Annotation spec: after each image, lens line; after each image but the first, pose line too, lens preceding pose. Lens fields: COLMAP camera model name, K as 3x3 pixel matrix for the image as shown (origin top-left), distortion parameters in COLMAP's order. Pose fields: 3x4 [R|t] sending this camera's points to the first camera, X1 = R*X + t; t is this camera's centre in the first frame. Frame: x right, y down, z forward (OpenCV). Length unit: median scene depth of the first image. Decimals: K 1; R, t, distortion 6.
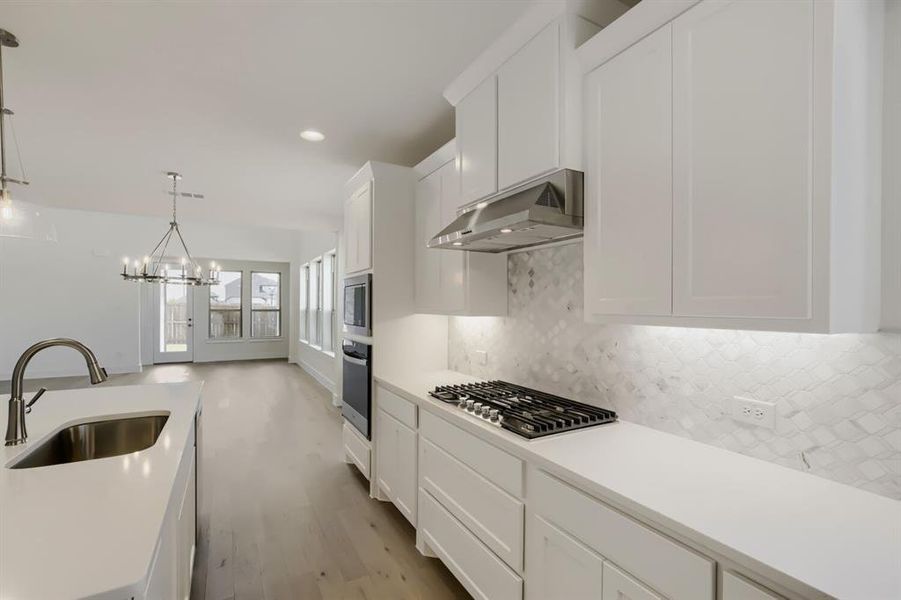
lens RADIAL K [[405.0, 0, 452.7], [0, 405.0, 303.0], [0, 0, 1]] dist [-0.005779, -0.000289]
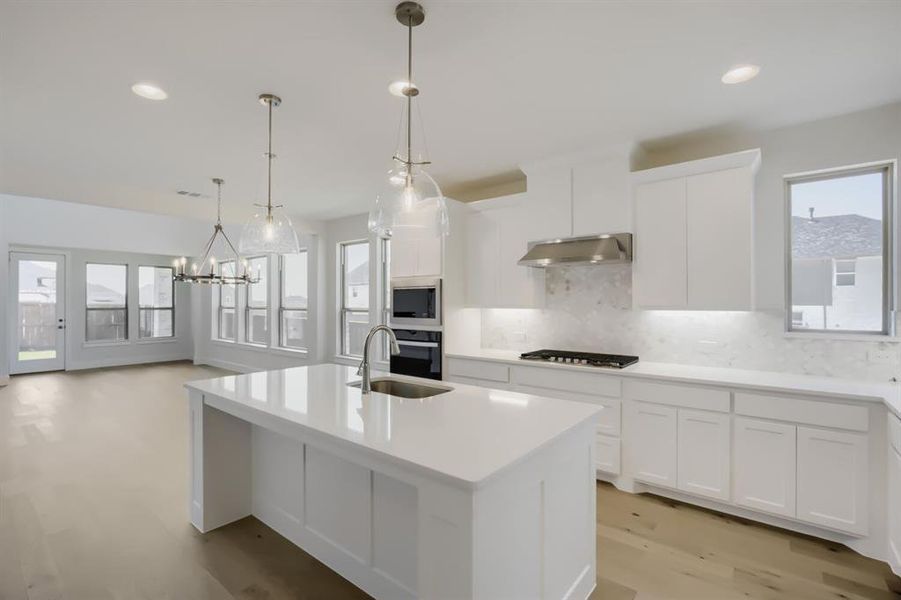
lens RADIAL K [[405.0, 0, 454.3], [0, 405.0, 302.8], [0, 0, 1]] dist [-0.005779, -0.000289]
pose [[0.934257, -0.006549, 0.356541, -0.641866], [0.003393, 0.999949, 0.009477, -0.005305], [-0.356585, -0.007644, 0.934231, -0.286699]]
